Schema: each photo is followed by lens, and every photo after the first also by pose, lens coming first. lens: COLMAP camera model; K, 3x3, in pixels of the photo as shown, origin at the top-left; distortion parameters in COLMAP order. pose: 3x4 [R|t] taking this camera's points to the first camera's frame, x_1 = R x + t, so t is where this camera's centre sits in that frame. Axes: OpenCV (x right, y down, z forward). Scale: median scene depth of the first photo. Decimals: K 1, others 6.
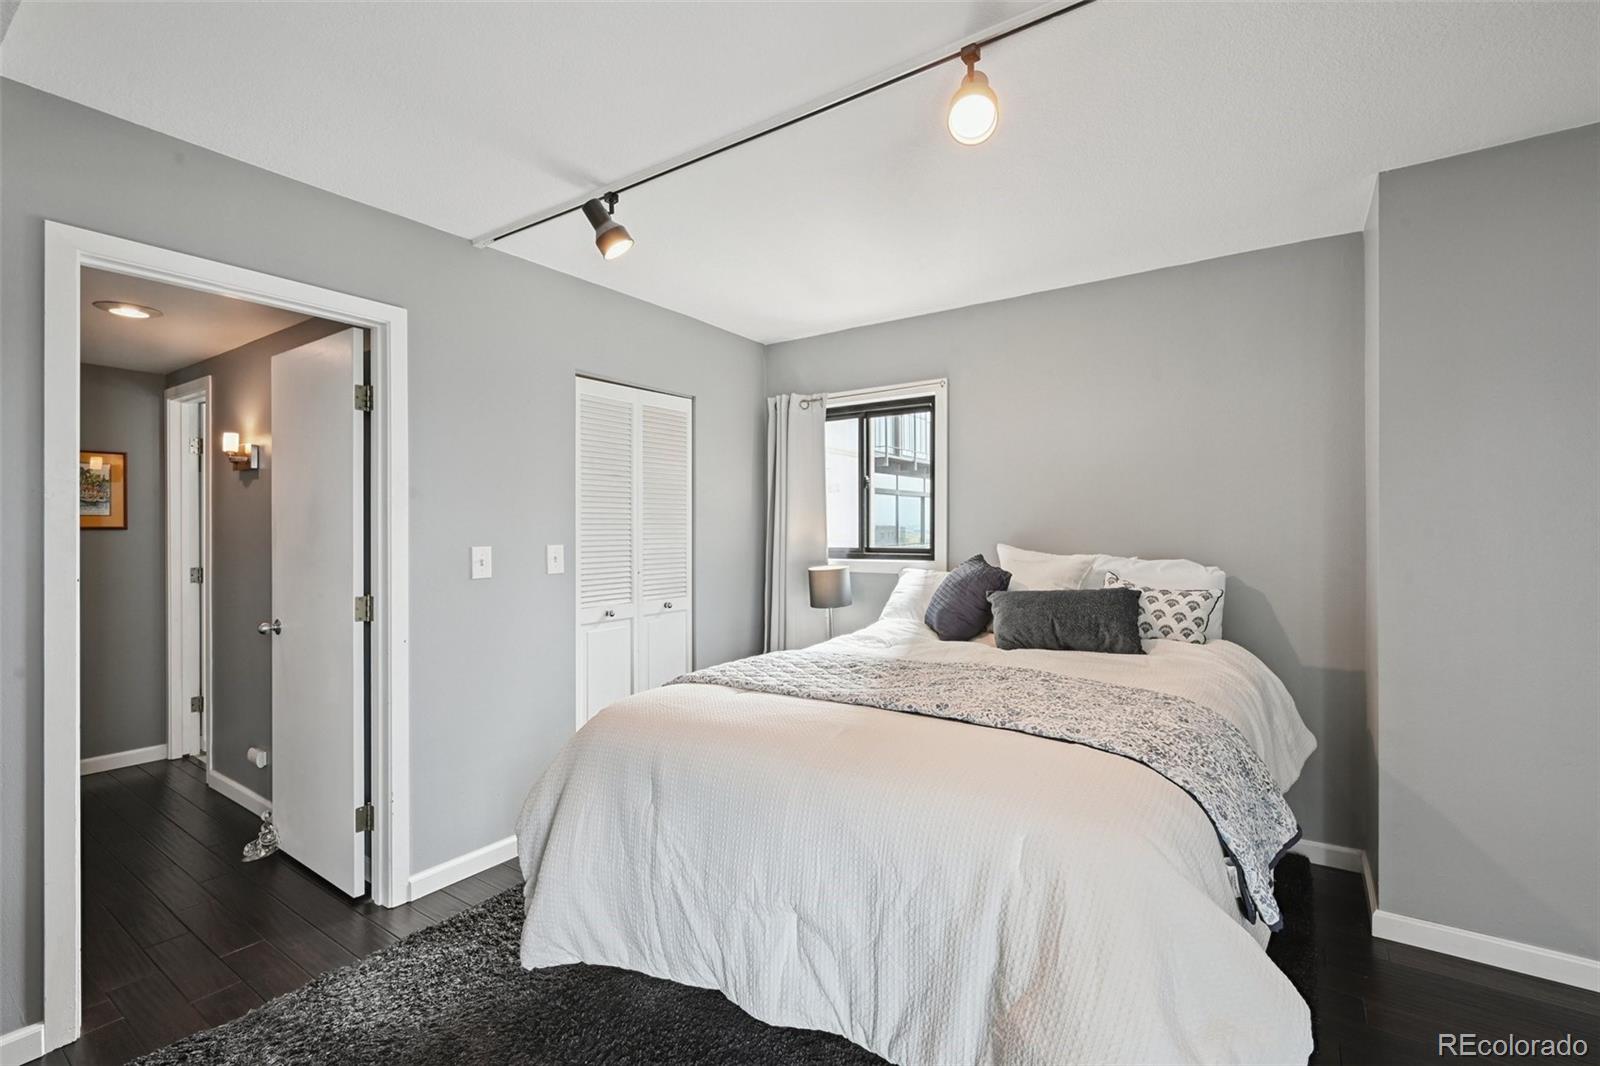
lens RADIAL K [[722.2, 0, 800.0], [0, 722.2, 533.0], [0, 0, 1]] dist [0.000051, 0.000483]
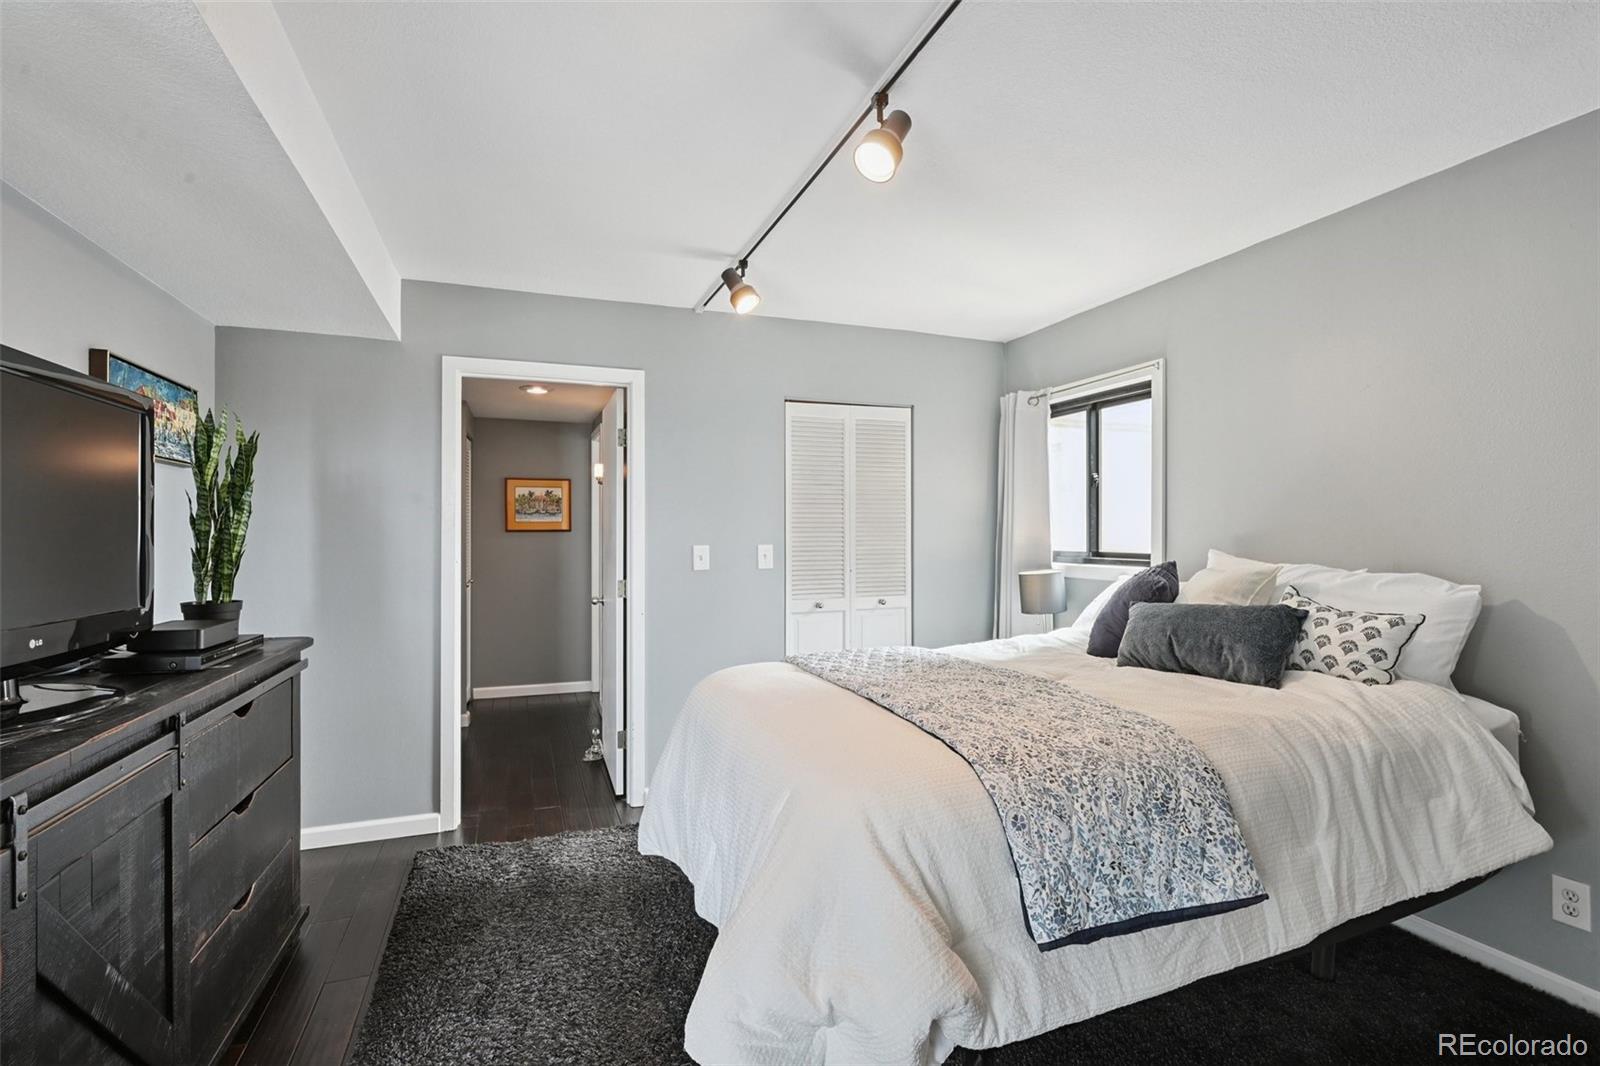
lens RADIAL K [[768.8, 0, 800.0], [0, 768.8, 533.0], [0, 0, 1]] dist [0.001226, 0.000284]
pose [[0.816921, 0.002259, -0.576745, 0.475167], [-0.002747, 0.999996, 0.000025, -0.003490], [0.576743, 0.001564, 0.816924, -0.013750]]
